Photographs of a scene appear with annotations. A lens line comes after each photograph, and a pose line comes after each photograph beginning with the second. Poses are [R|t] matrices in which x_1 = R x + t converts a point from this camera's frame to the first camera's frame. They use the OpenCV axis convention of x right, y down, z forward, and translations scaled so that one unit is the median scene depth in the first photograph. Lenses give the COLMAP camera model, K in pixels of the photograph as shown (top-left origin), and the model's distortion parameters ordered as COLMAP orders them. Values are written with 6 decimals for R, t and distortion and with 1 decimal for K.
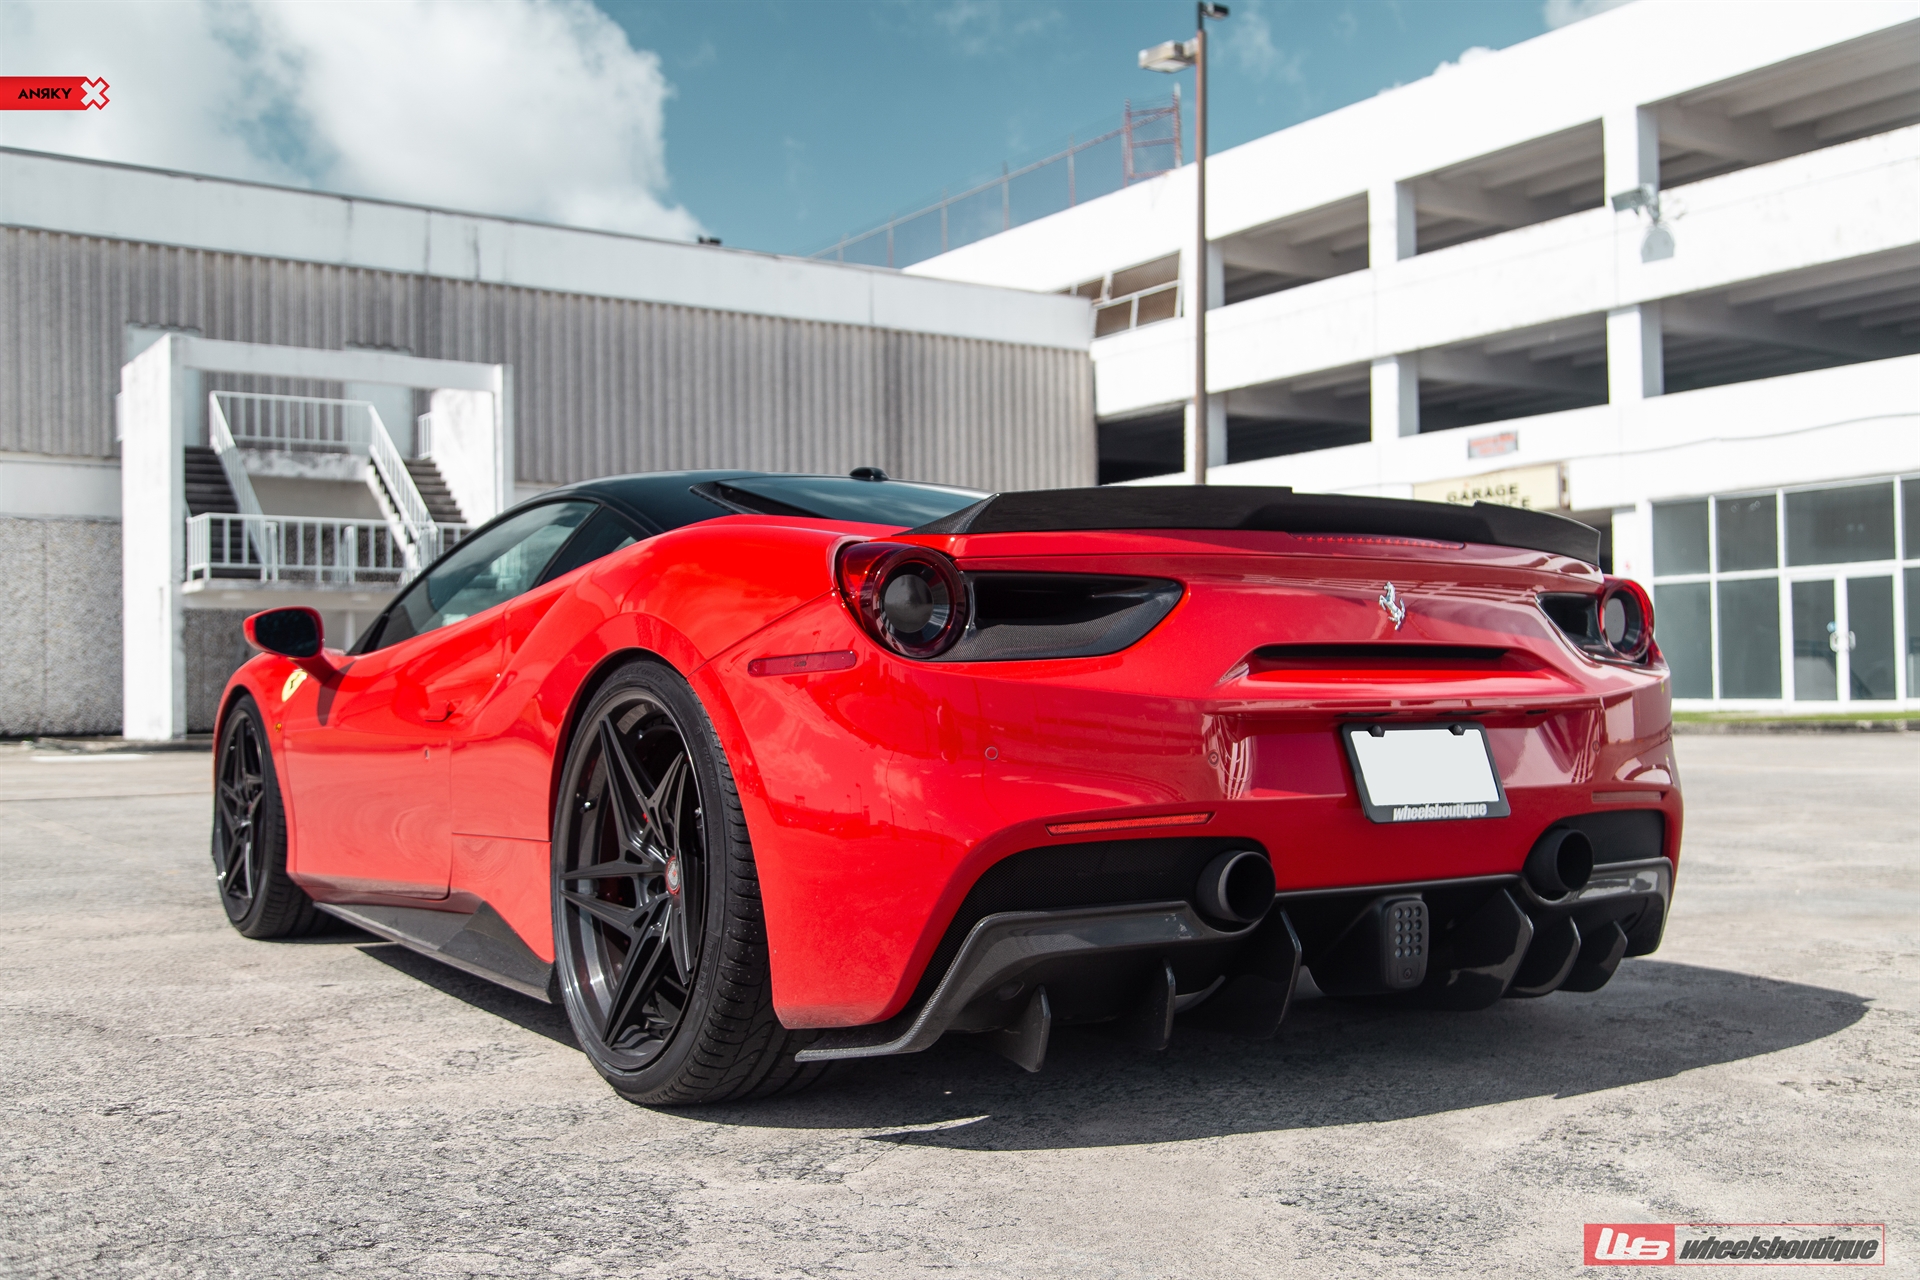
lens RADIAL K [[1965.1, 0, 960.0], [0, 1965.1, 640.0], [0, 0, 1]] dist [0.002507, 0.000207]
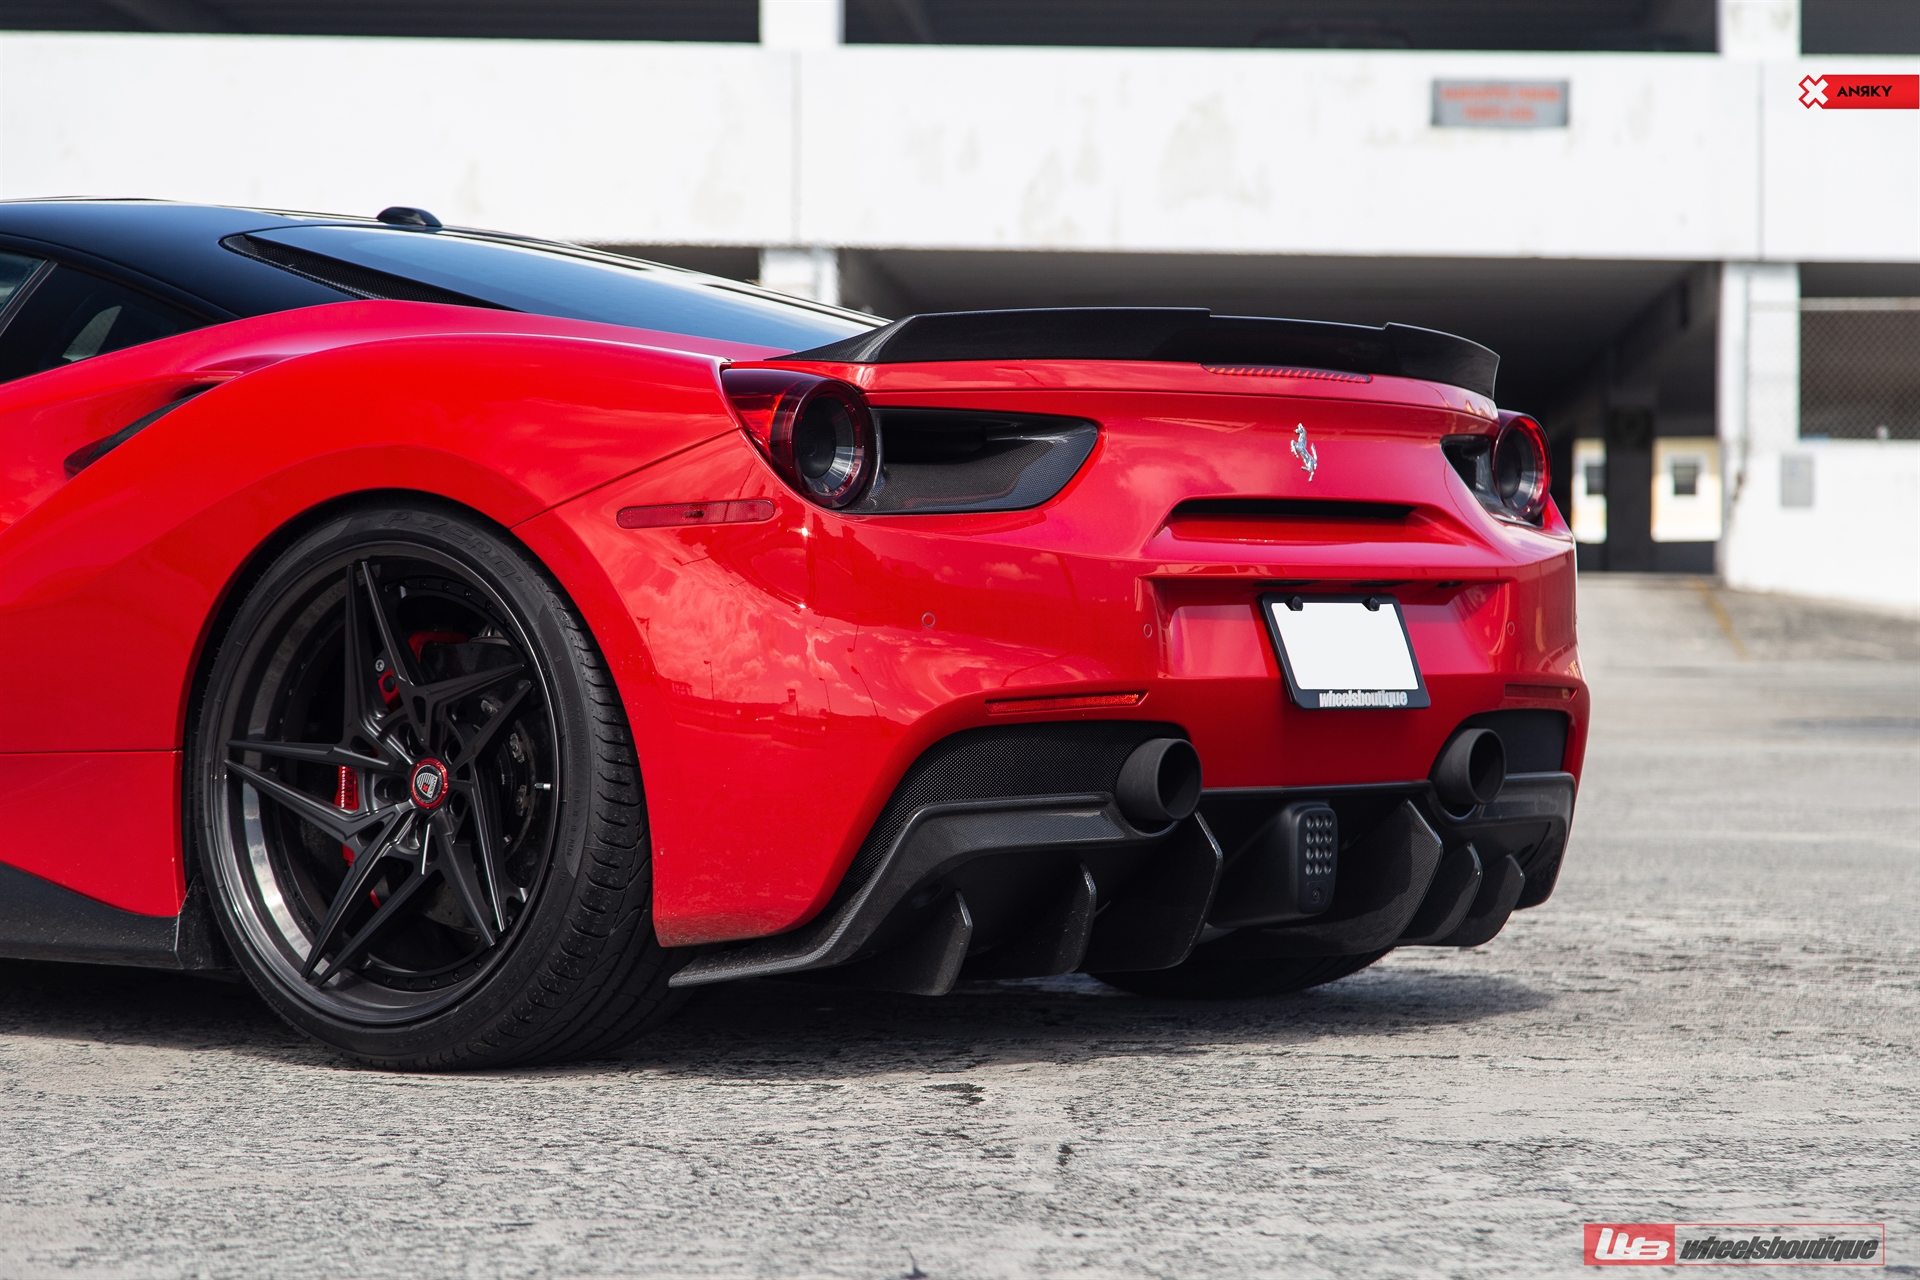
lens RADIAL K [[5814.8, 0, 960.0], [0, 5814.8, 640.0], [0, 0, 1]] dist [0.081907, 0.412884]
pose [[0.946592, 0.007854, 0.322337, -0.748380], [-0.019250, 0.999297, 0.032184, -0.015343], [-0.321857, -0.036670, 0.946078, -1.348255]]
